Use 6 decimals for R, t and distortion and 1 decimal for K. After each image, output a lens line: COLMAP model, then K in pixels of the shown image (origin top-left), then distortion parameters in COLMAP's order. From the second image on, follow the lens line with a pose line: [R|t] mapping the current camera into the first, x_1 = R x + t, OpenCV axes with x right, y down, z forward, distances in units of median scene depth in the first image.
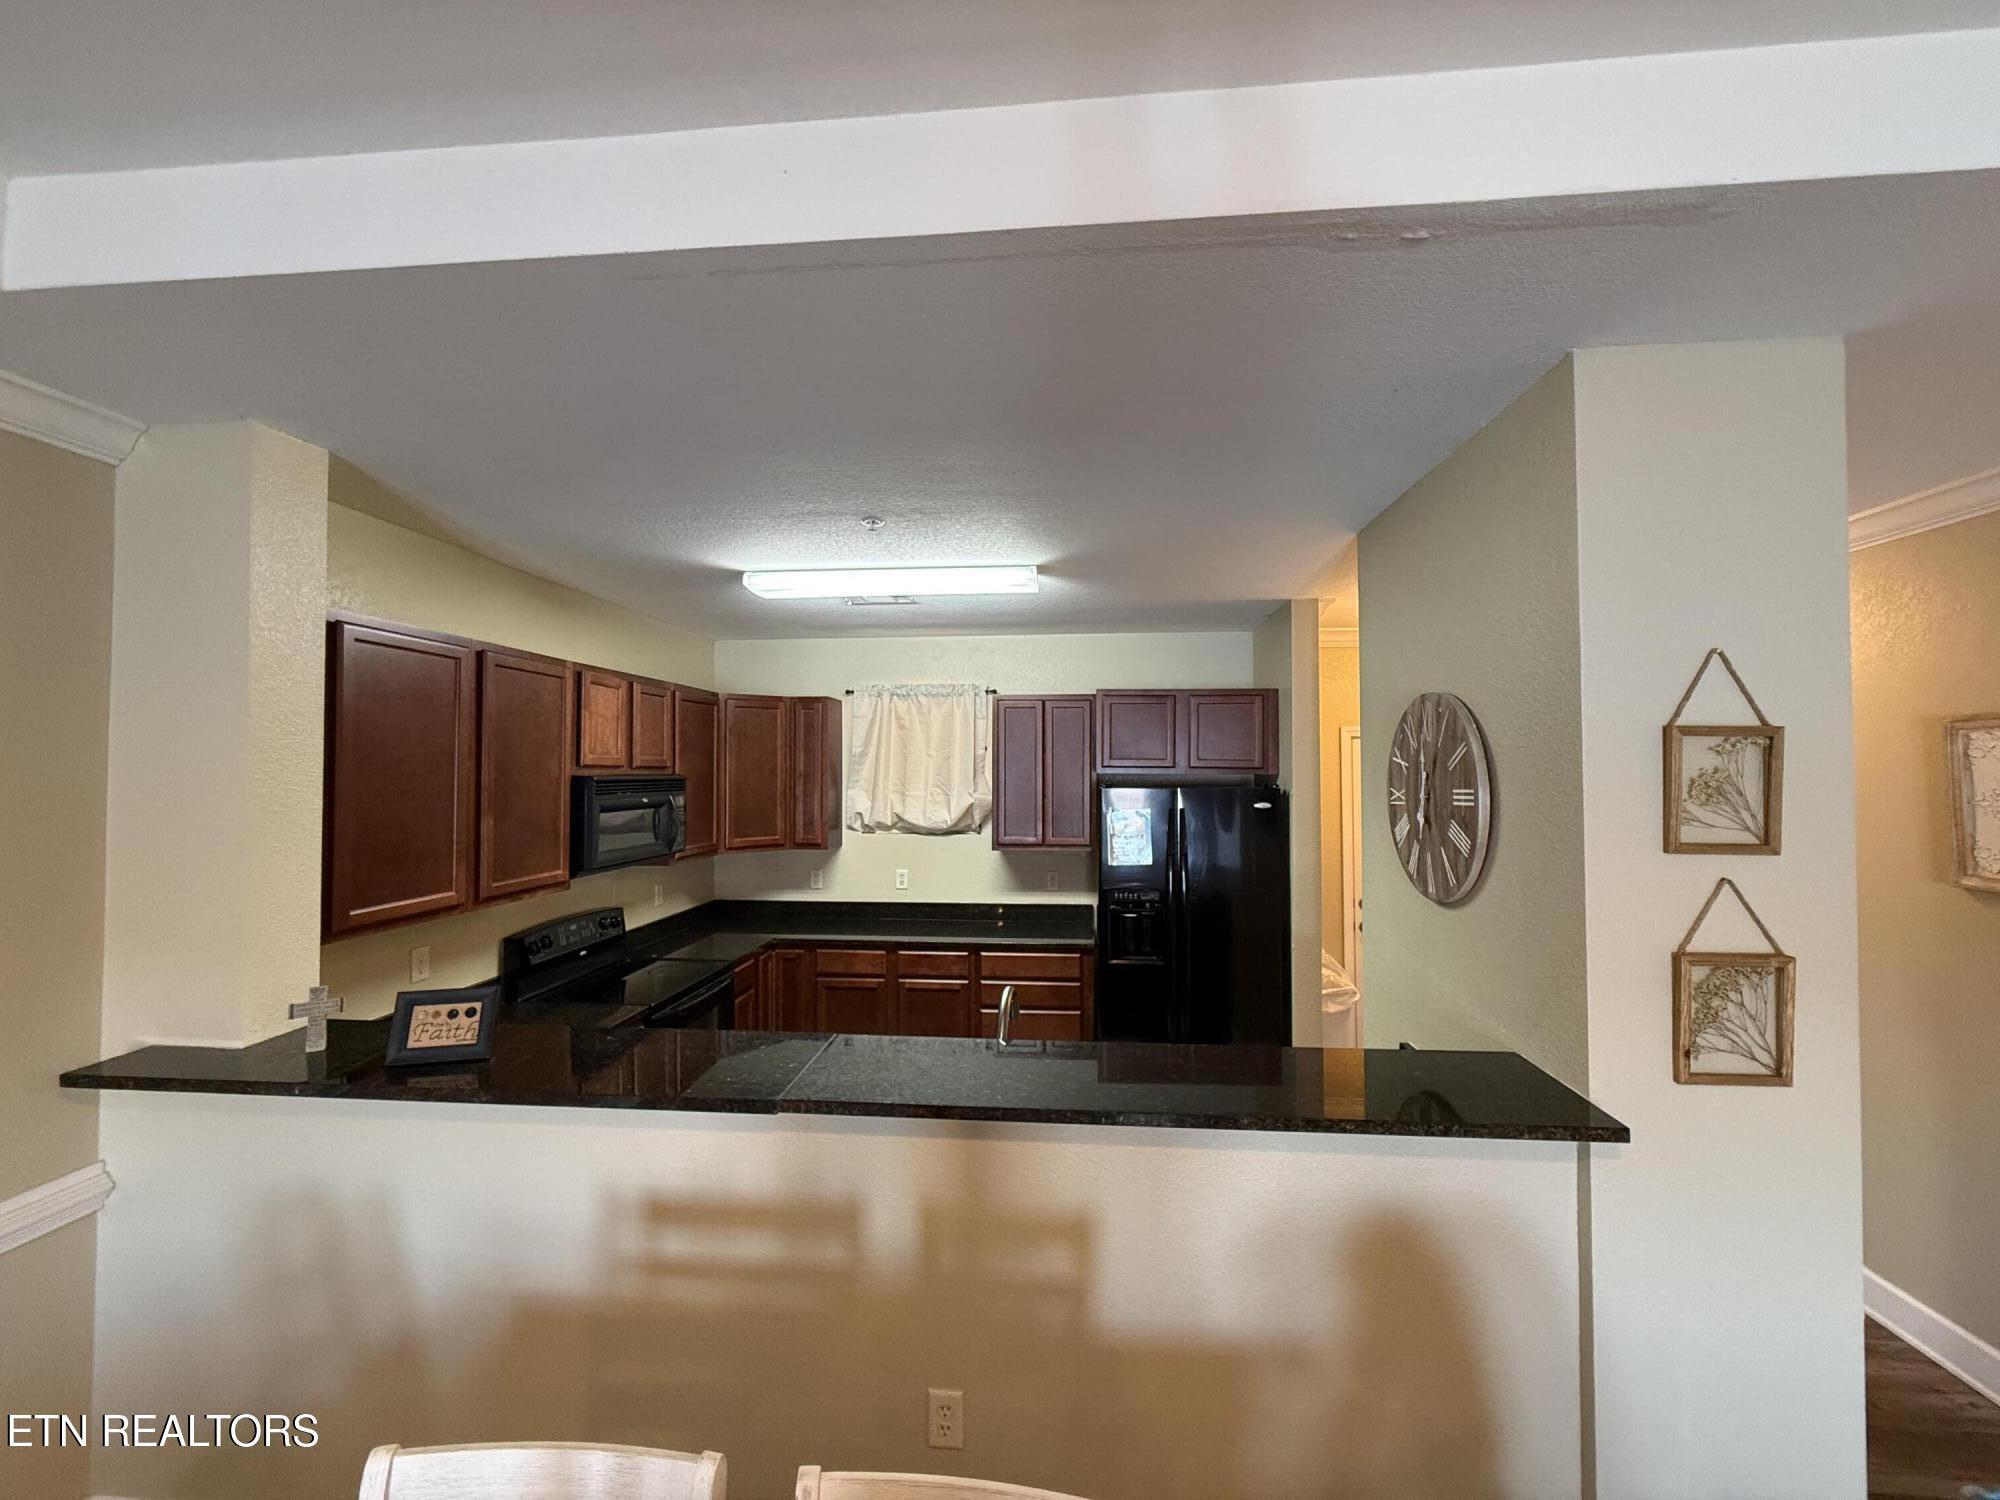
lens RADIAL K [[804.1, 0, 999.6], [0, 804.1, 757.8], [0, 0, 1]] dist [0.002630, -0.000313]
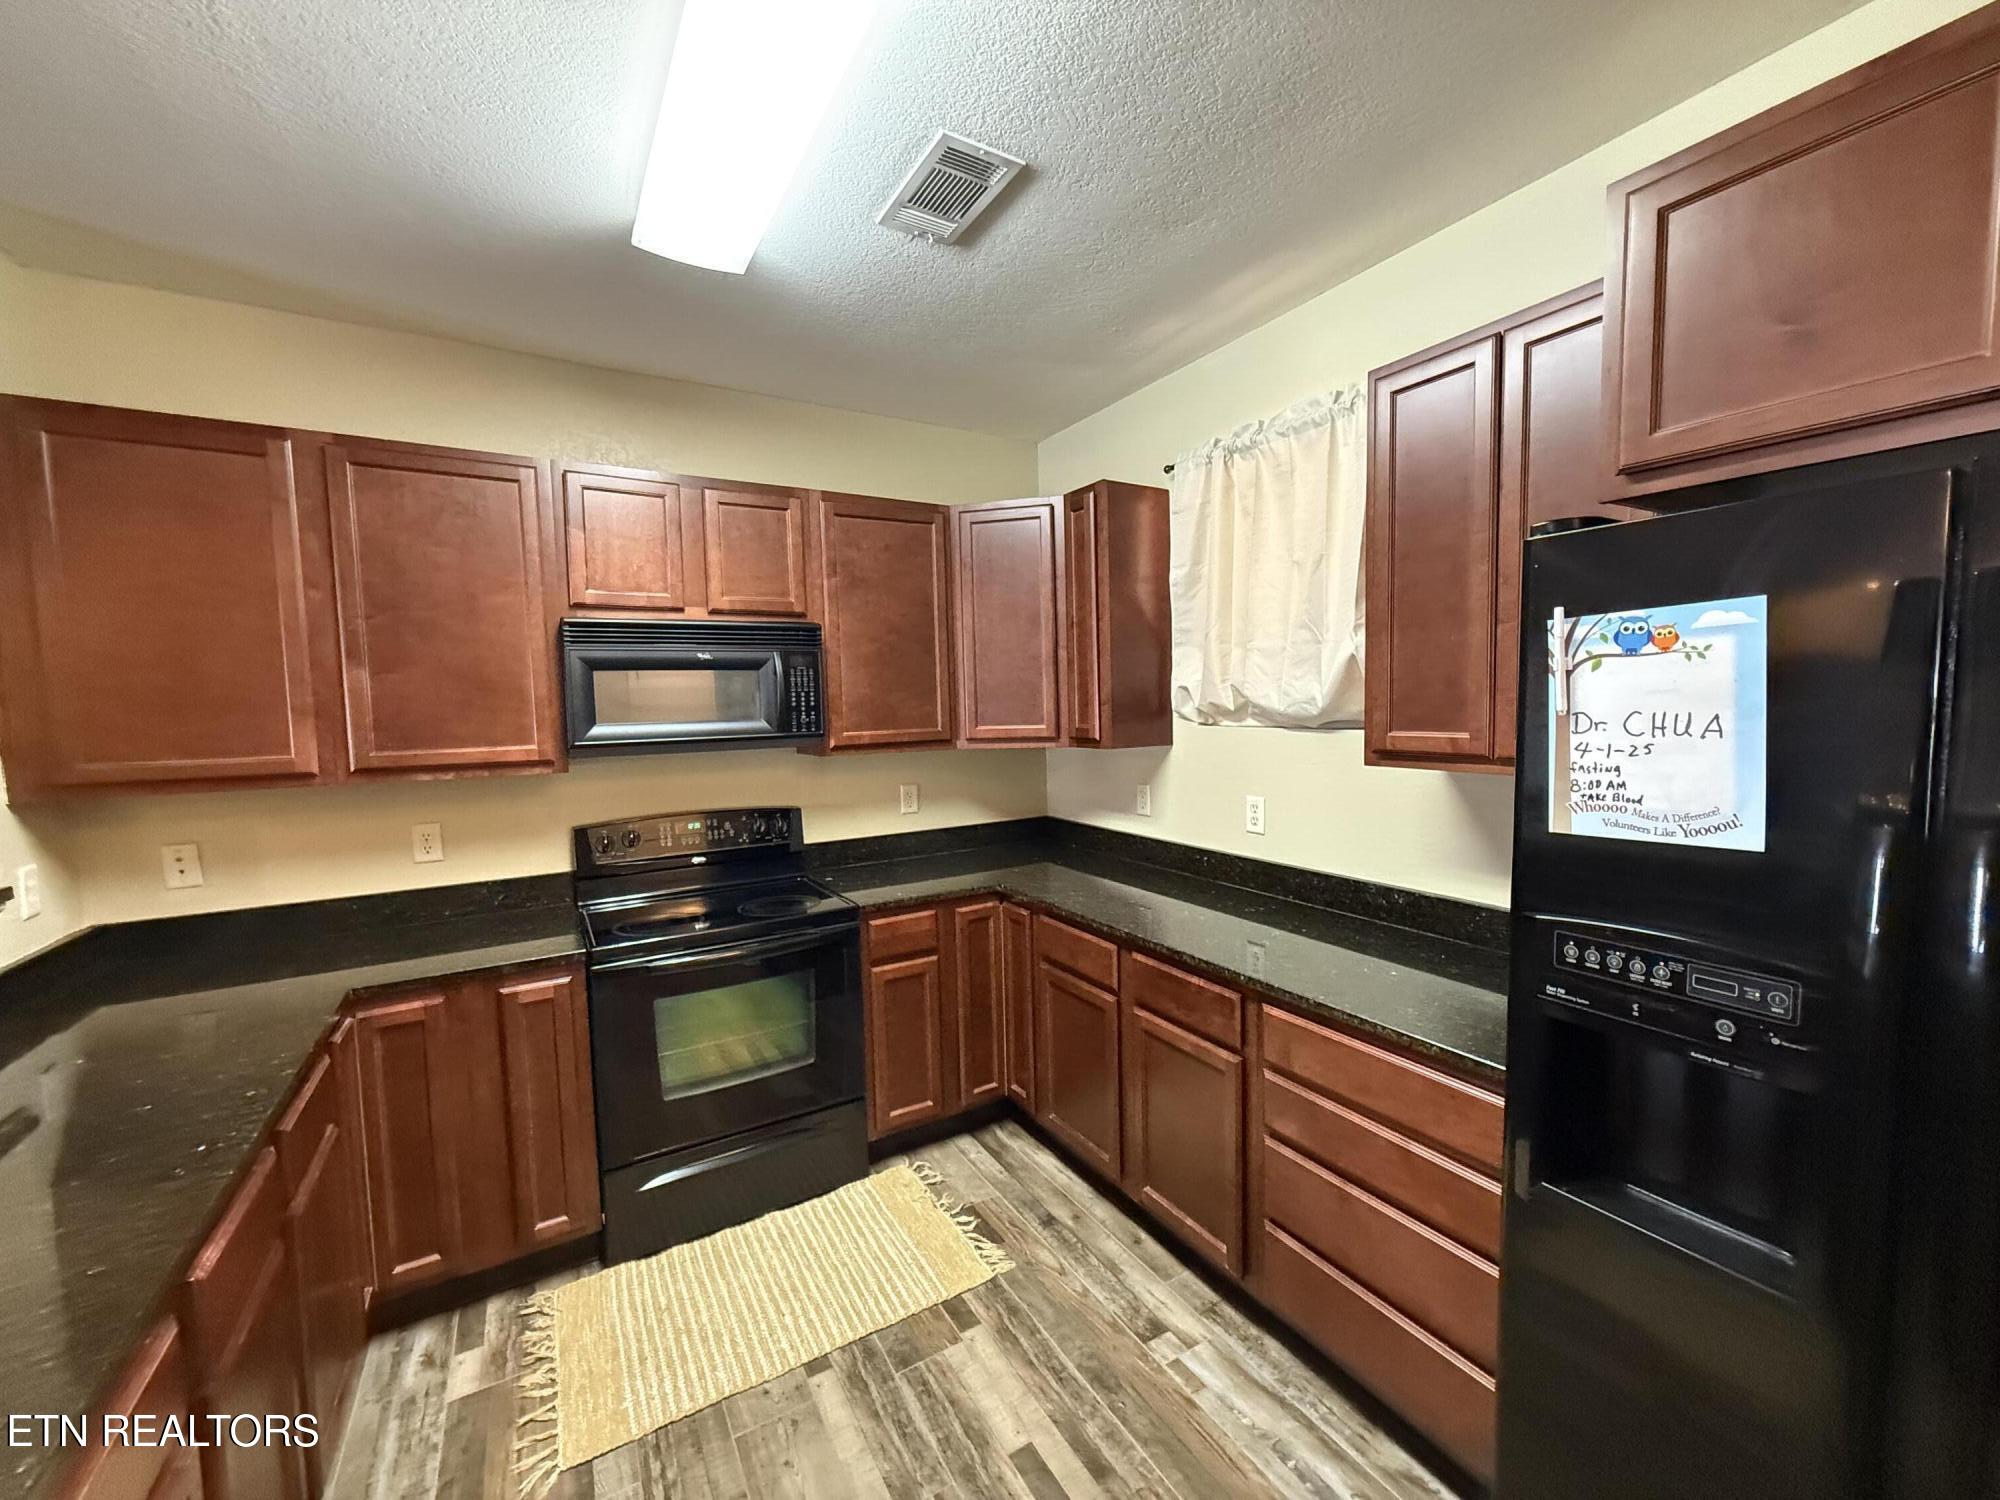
lens RADIAL K [[804.1, 0, 1008.3], [0, 804.1, 754.2], [0, 0, 1]] dist [0.002630, -0.000313]
pose [[0.593382, 0.039566, -0.803948, 0.210089], [0.035572, 0.996526, 0.075299, 0.072227], [0.804135, -0.073279, 0.589913, 0.607935]]
